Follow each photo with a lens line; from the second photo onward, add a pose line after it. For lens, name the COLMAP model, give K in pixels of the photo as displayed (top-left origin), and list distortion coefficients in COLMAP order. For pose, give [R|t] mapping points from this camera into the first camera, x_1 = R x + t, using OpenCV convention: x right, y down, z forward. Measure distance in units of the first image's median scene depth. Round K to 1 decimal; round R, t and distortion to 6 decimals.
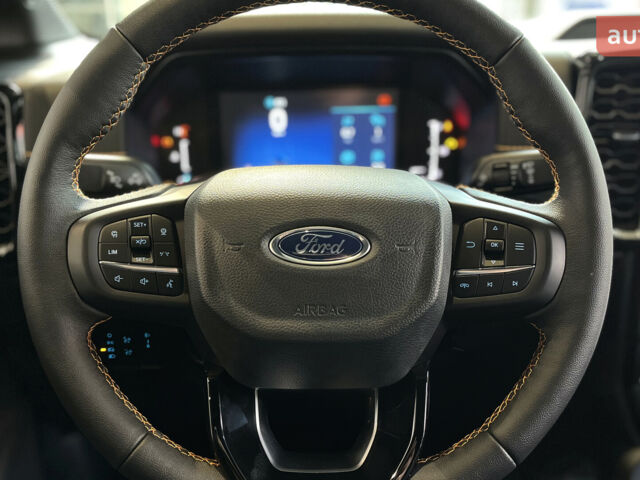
lens RADIAL K [[623.8, 0, 320.2], [0, 623.8, 255.0], [0, 0, 1]] dist [0.066627, 0.005888]
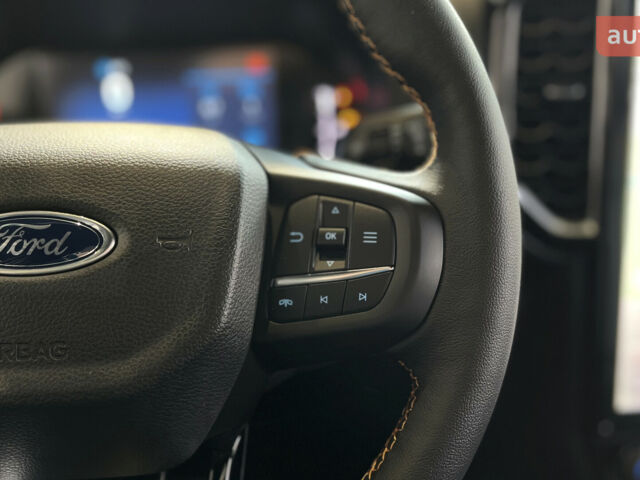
lens RADIAL K [[641.8, 0, 320.0], [0, 641.8, 240.0], [0, 0, 1]] dist [0.055962, -0.022098]
pose [[0.999649, -0.026376, 0.002513, 0.264695], [0.026484, 0.997487, -0.065709, 0.029471], [-0.000774, 0.065753, 0.997836, 0.361262]]
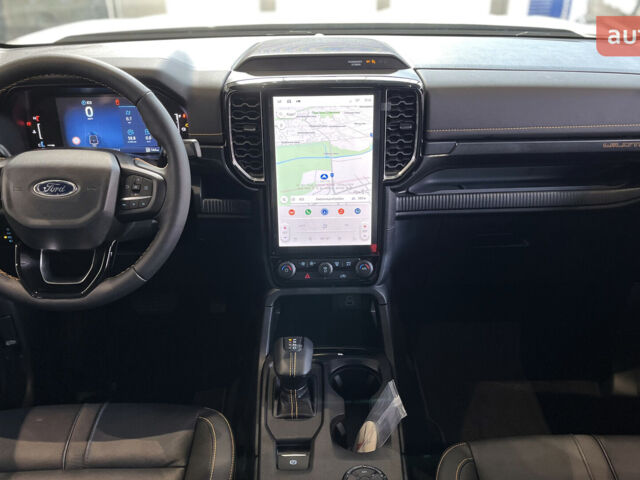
lens RADIAL K [[641.8, 0, 320.0], [0, 641.8, 240.0], [0, 0, 1]] dist [0.055962, -0.022098]
pose [[0.999444, 0.001357, -0.033317, 1.034986], [0.002184, 0.994364, 0.106000, -0.073593], [0.033273, -0.106014, 0.993808, -1.360271]]
